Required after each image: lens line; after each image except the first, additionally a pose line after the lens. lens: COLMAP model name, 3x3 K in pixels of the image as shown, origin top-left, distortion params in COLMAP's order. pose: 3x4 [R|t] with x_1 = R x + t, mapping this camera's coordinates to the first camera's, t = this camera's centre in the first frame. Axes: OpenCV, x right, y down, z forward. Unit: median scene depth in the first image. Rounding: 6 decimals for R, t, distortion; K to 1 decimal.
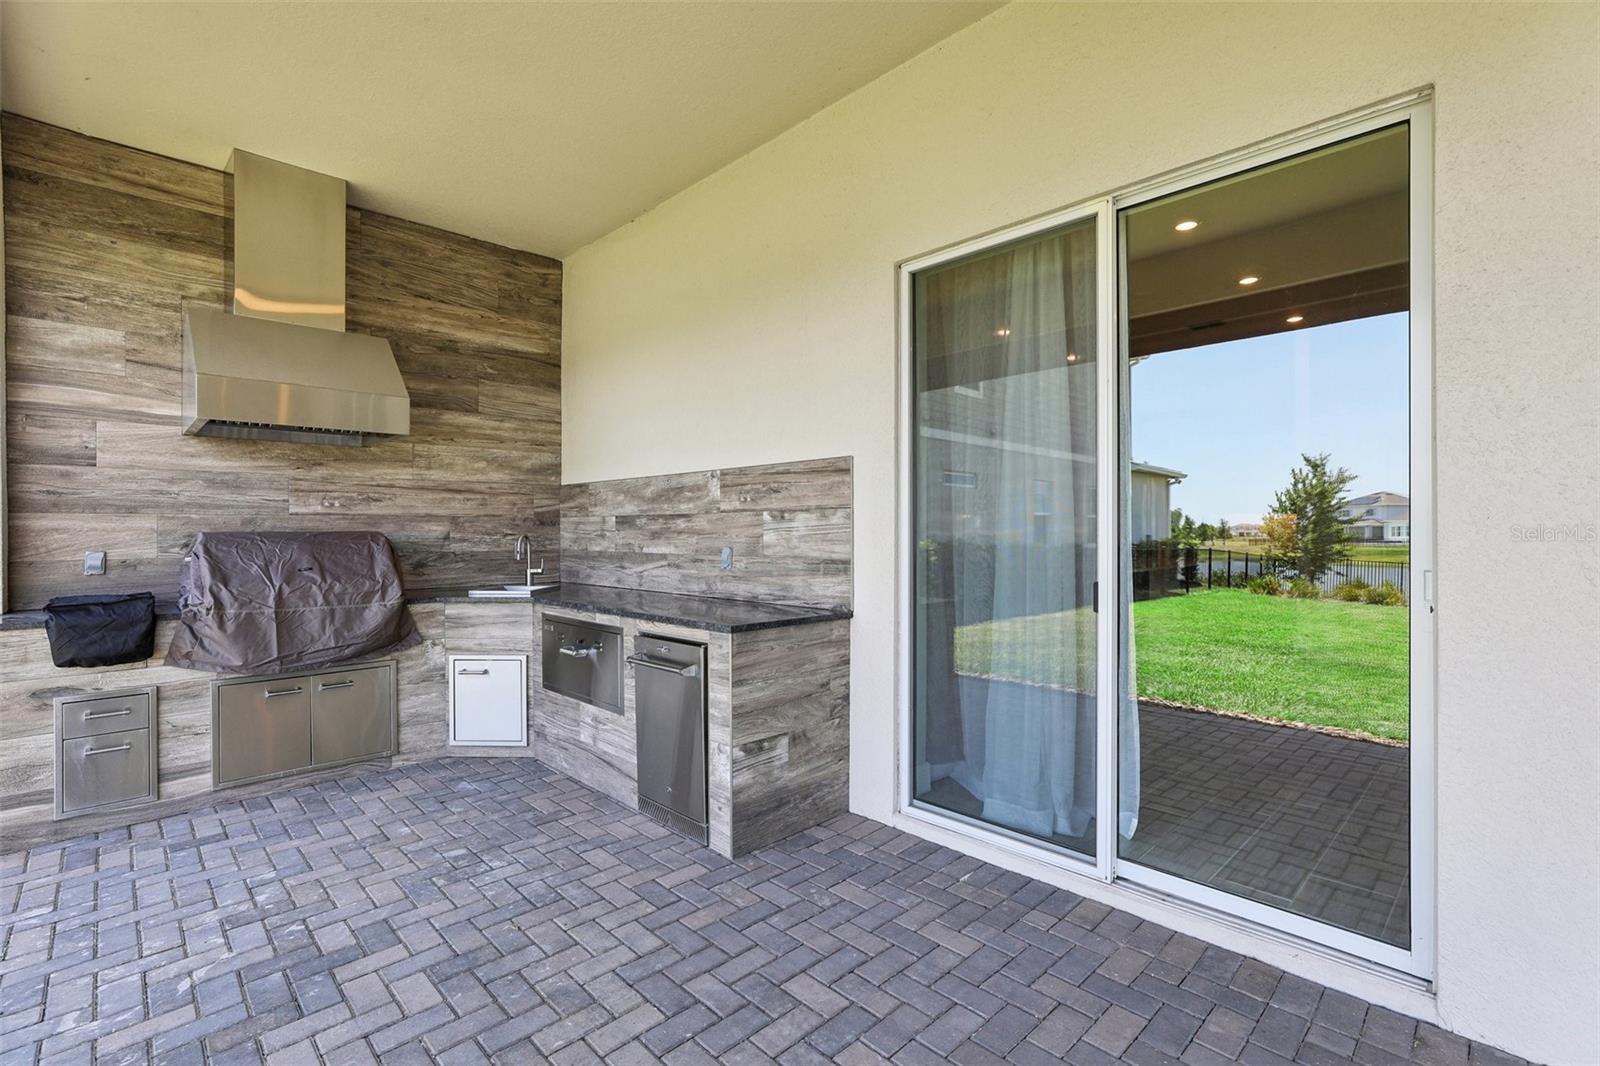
lens RADIAL K [[732.5, 0, 809.7], [0, 732.5, 533.8], [0, 0, 1]] dist [-0.018145, 0.004747]
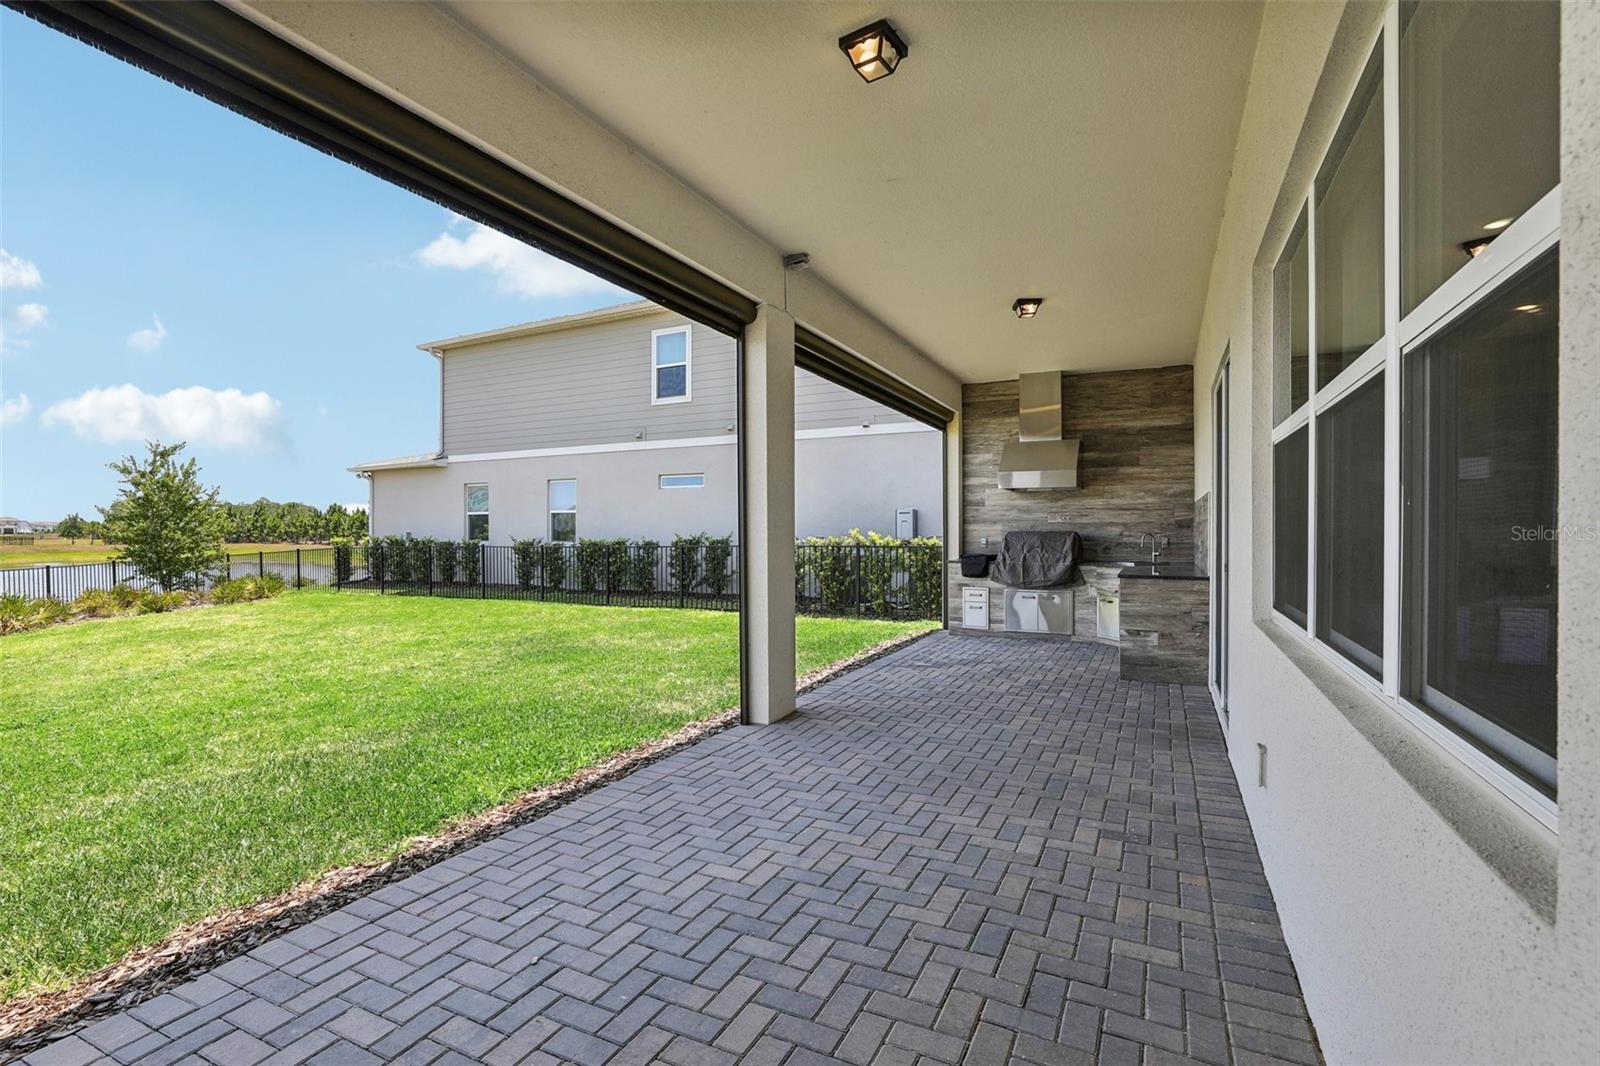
lens RADIAL K [[732.5, 0, 796.4], [0, 732.5, 532.1], [0, 0, 1]] dist [-0.018145, 0.004747]
pose [[0.320778, 0.006316, -0.947133, 1.331918], [-0.004434, 0.999977, 0.005167, -0.008906], [0.947144, 0.002543, 0.320799, -0.515491]]
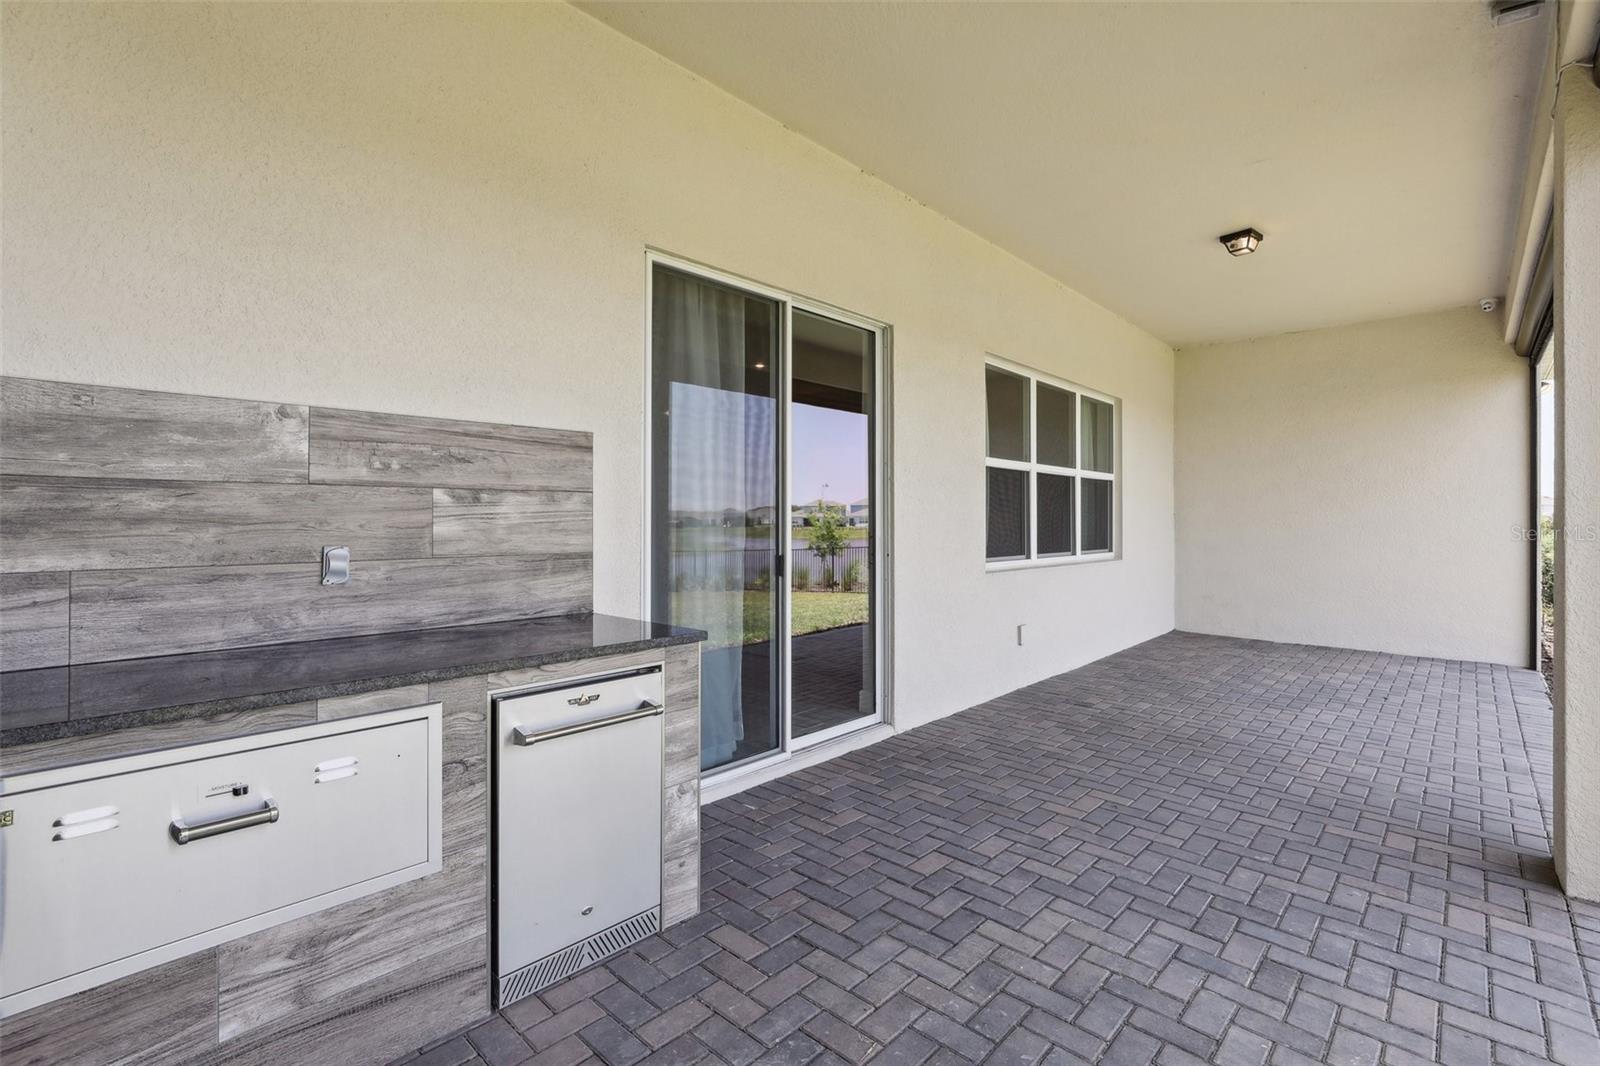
lens RADIAL K [[732.5, 0, 796.3], [0, 732.5, 509.0], [0, 0, 1]] dist [-0.018145, 0.004747]
pose [[-0.037939, 0.014584, 0.999174, -0.755403], [0.000323, 0.999894, -0.014582, -0.002637], [-0.999280, -0.000231, -0.037940, 0.732055]]
